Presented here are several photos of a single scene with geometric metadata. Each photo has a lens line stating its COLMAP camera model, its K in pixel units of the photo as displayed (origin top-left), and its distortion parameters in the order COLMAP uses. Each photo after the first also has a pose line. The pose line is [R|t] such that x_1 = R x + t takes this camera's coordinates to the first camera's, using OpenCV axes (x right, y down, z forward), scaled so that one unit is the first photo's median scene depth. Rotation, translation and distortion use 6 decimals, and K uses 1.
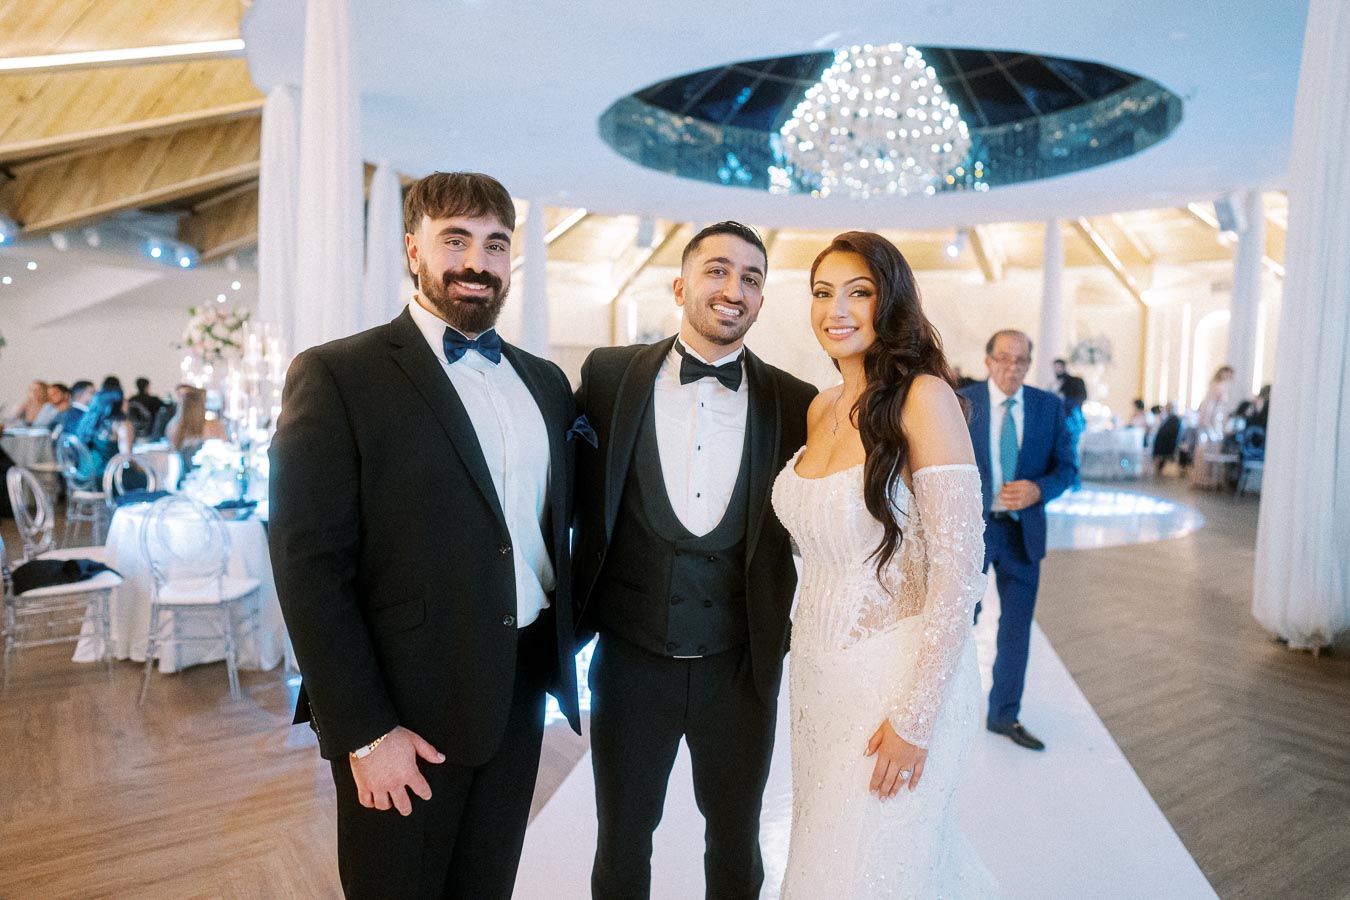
lens RADIAL K [[981.7, 0, 675.0], [0, 981.7, 450.0], [0, 0, 1]] dist [-0.056618, -0.000470]
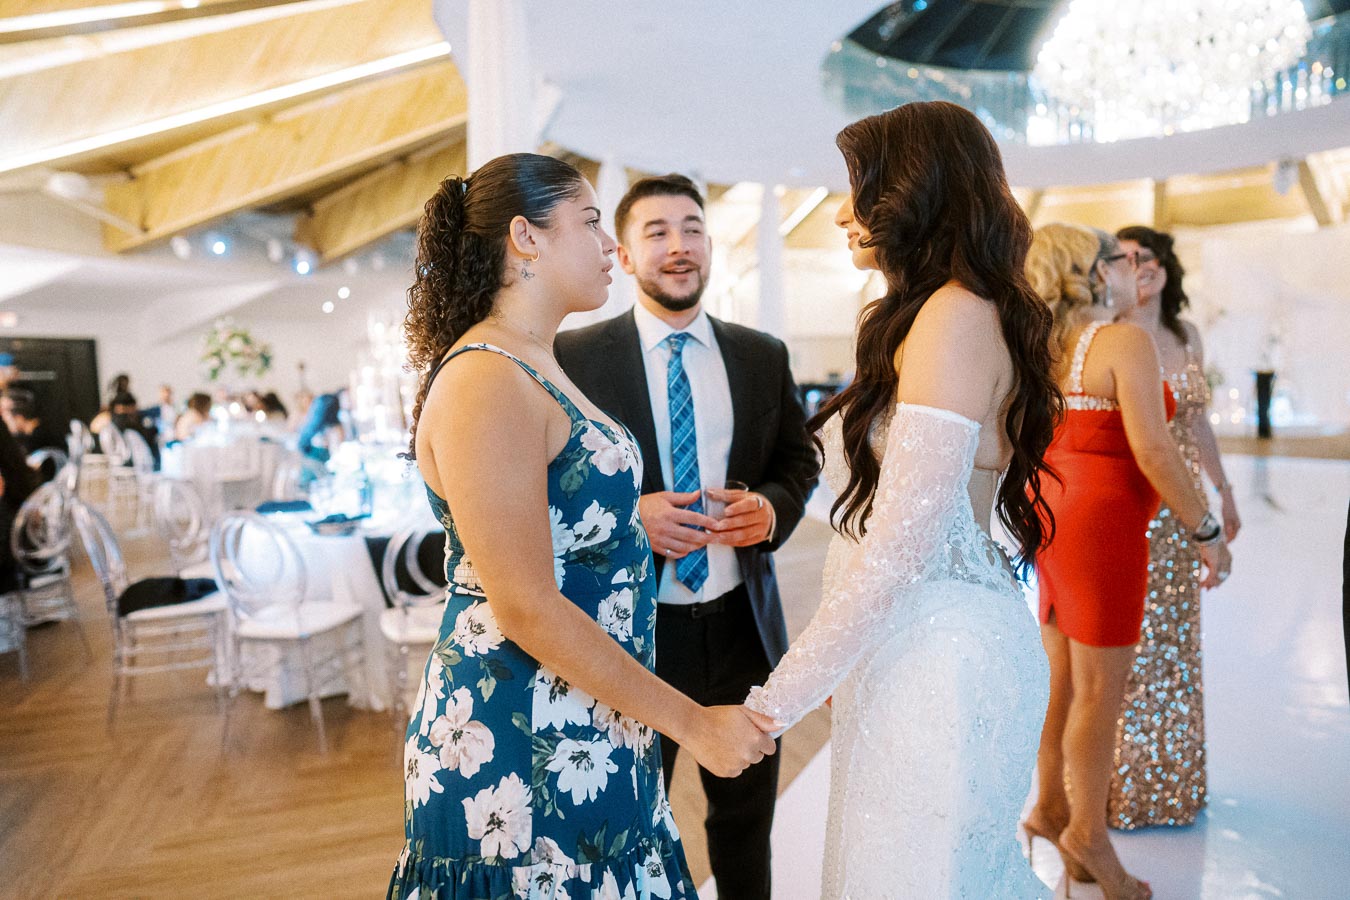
lens RADIAL K [[981.7, 0, 675.0], [0, 981.7, 450.0], [0, 0, 1]] dist [-0.056618, -0.000470]
pose [[0.942600, -0.008626, -0.333812, 0.101588], [0.006592, 0.999952, -0.007225, -0.004089], [0.333859, 0.004609, 0.942612, 0.166414]]
